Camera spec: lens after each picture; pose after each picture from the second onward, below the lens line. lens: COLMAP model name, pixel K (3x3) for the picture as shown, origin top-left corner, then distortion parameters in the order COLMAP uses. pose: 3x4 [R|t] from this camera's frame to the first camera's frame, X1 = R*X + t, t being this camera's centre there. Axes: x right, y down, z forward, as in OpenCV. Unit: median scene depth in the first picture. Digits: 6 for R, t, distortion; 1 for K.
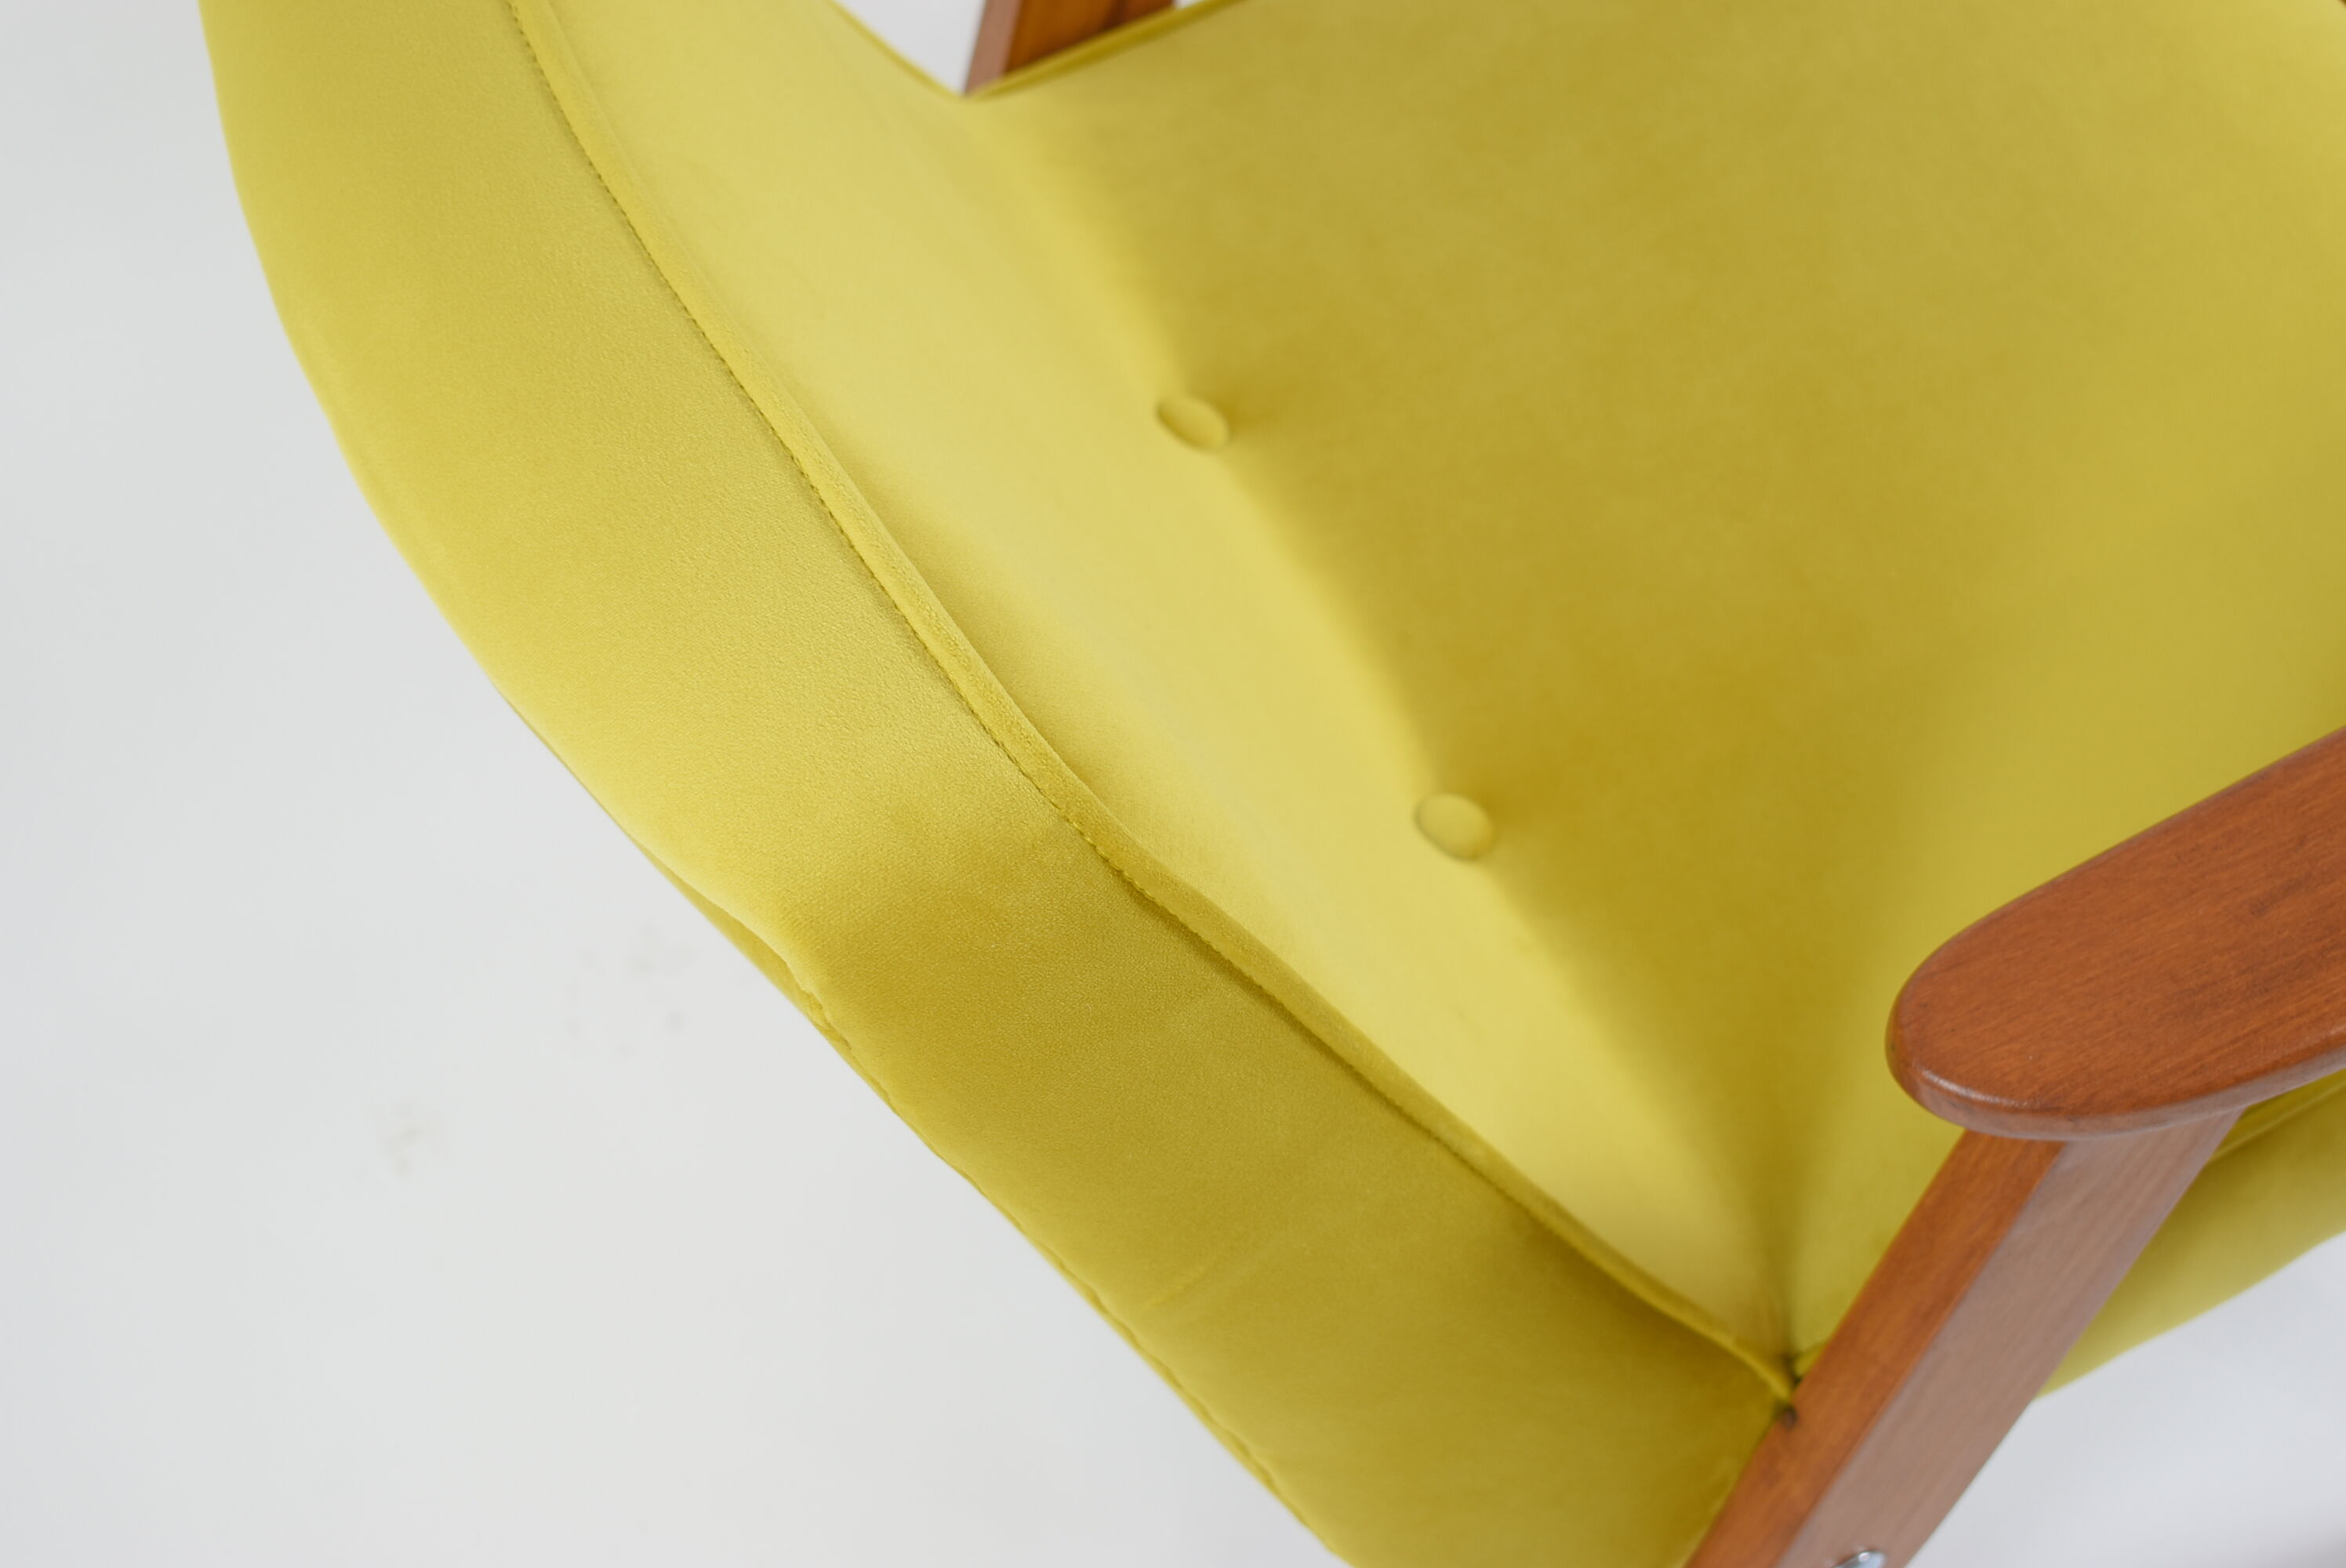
lens RADIAL K [[4070.9, 0, 1172.0], [0, 4070.9, 784.8], [0, 0, 1]] dist [-0.014994, 0.000000]
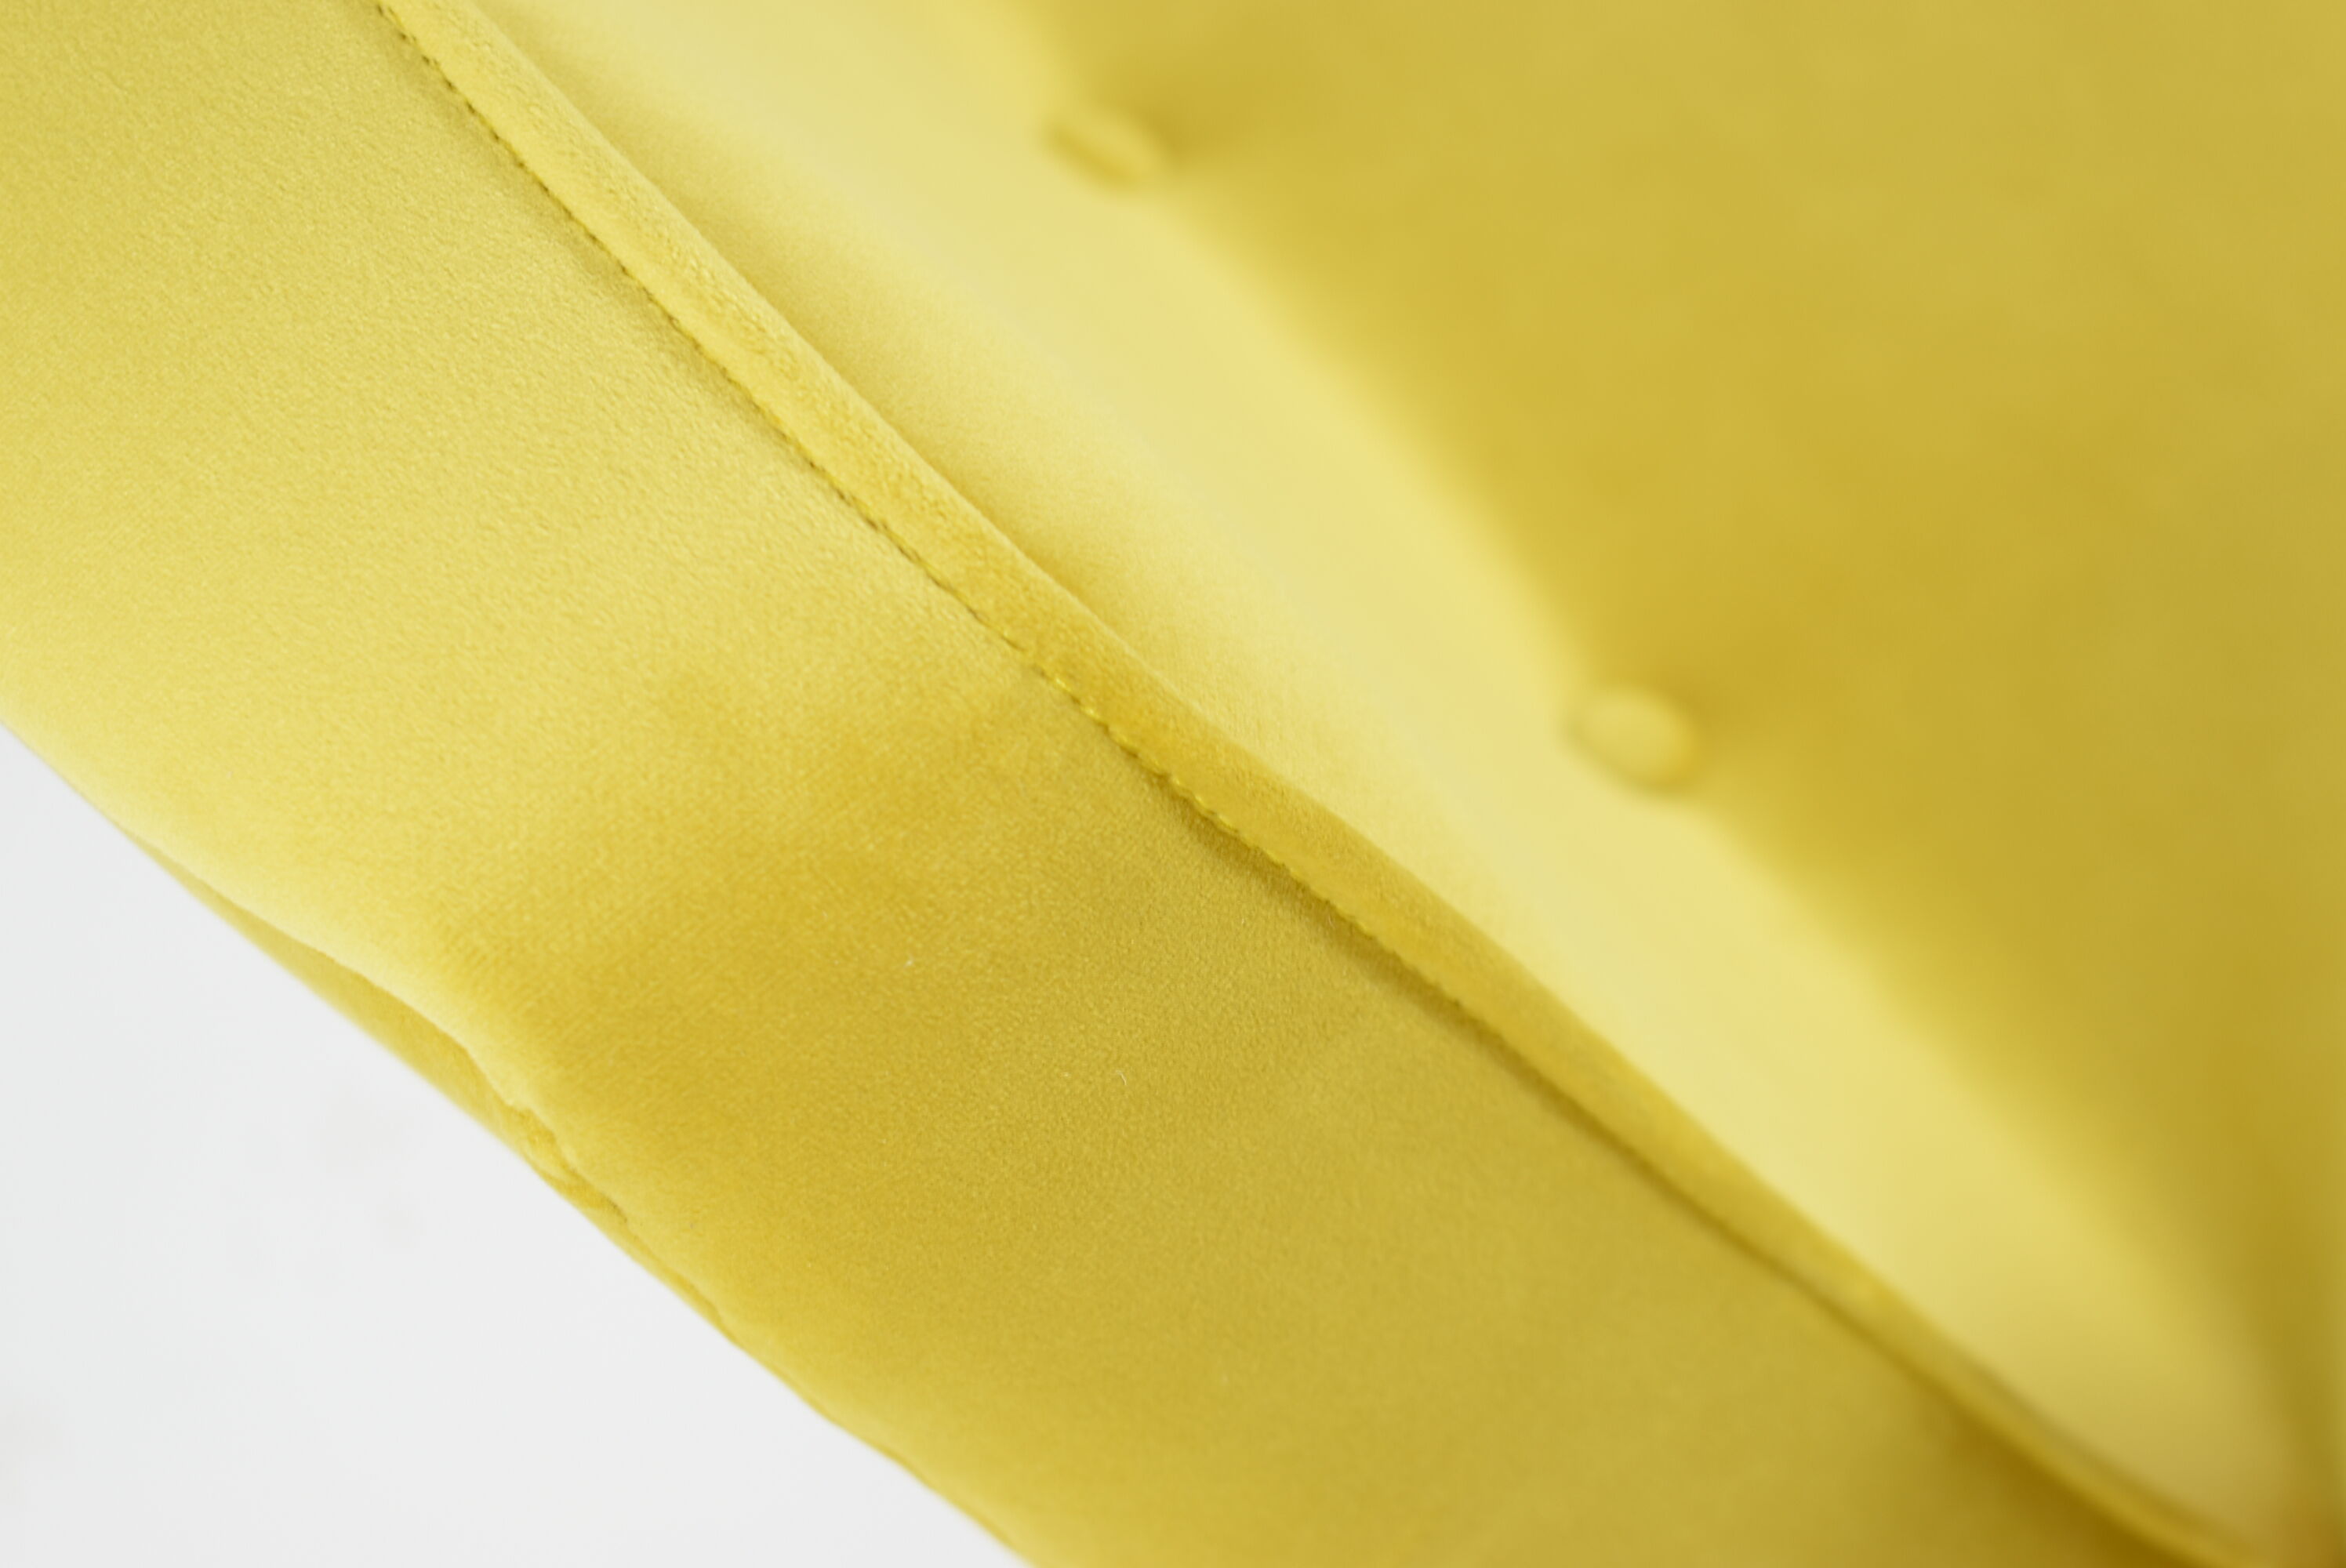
lens RADIAL K [[4642.2, 0, 1174.7], [0, 4642.2, 783.3], [0, 0, 1]] dist [0.059872, 0.000000]
pose [[0.993879, -0.104358, 0.036243, -0.030145], [0.105177, 0.994222, -0.021468, 0.032844], [-0.033793, 0.025148, 0.999112, 0.459444]]
